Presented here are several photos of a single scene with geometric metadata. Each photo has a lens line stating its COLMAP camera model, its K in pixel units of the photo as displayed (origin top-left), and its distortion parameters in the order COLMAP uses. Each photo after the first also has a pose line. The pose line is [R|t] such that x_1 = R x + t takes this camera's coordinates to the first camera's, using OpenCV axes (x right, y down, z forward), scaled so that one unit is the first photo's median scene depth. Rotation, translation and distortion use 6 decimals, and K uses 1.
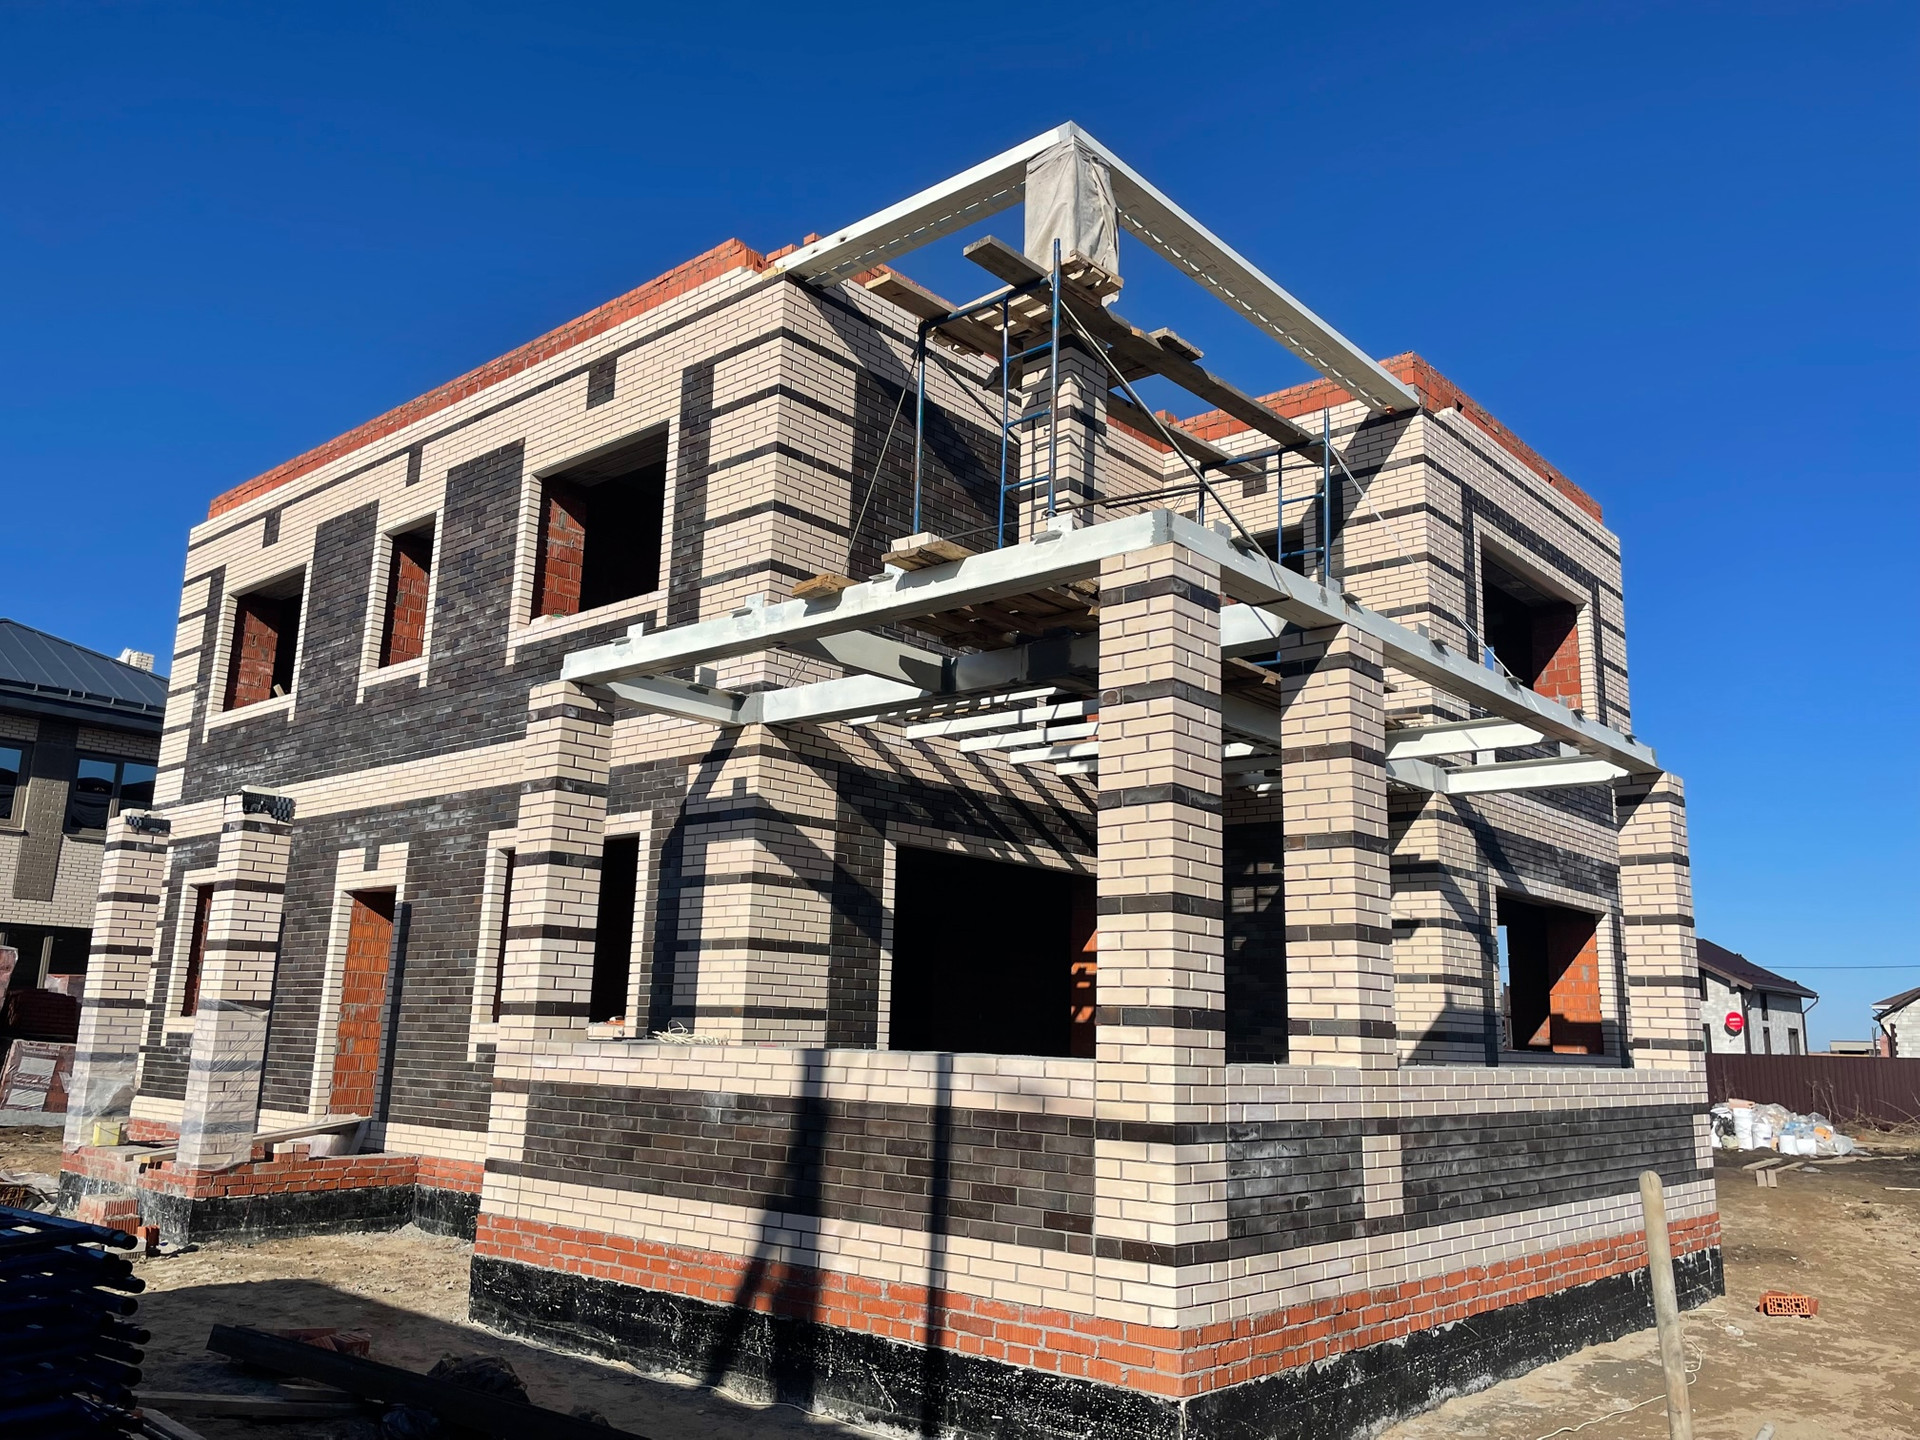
lens RADIAL K [[1509.6, 0, 960.0], [0, 1509.6, 720.0], [0, 0, 1]] dist [0.018091, -0.003400]
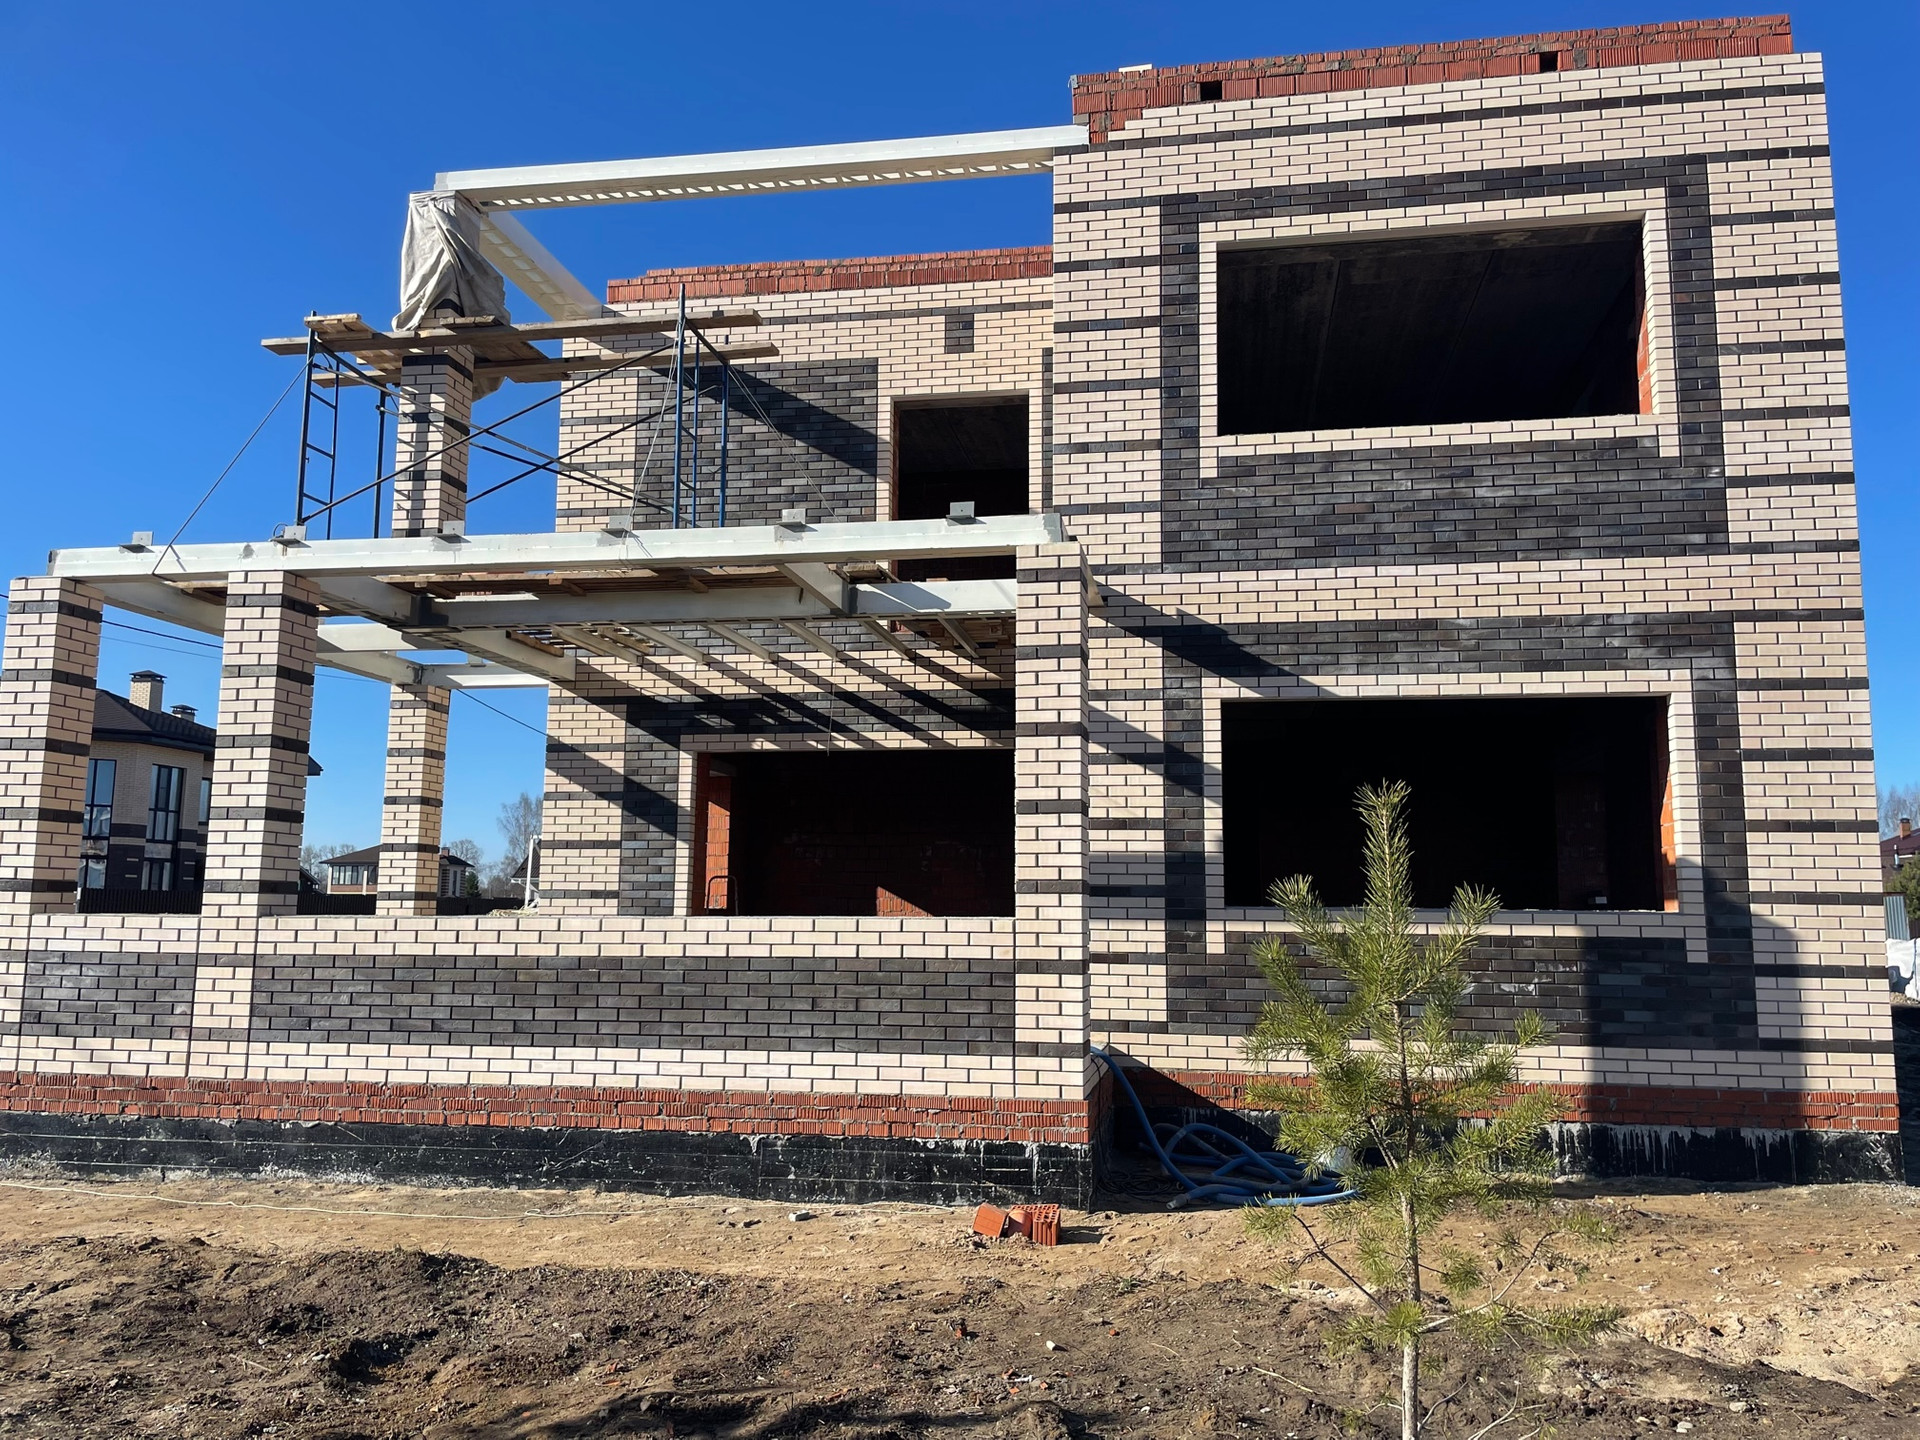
lens RADIAL K [[1509.6, 0, 960.0], [0, 1509.6, 720.0], [0, 0, 1]] dist [0.018091, -0.003400]
pose [[0.541182, -0.140294, -0.829120, 1.097959], [0.183615, 0.981907, -0.046298, 0.154152], [0.820615, -0.127183, 0.557150, 0.514843]]
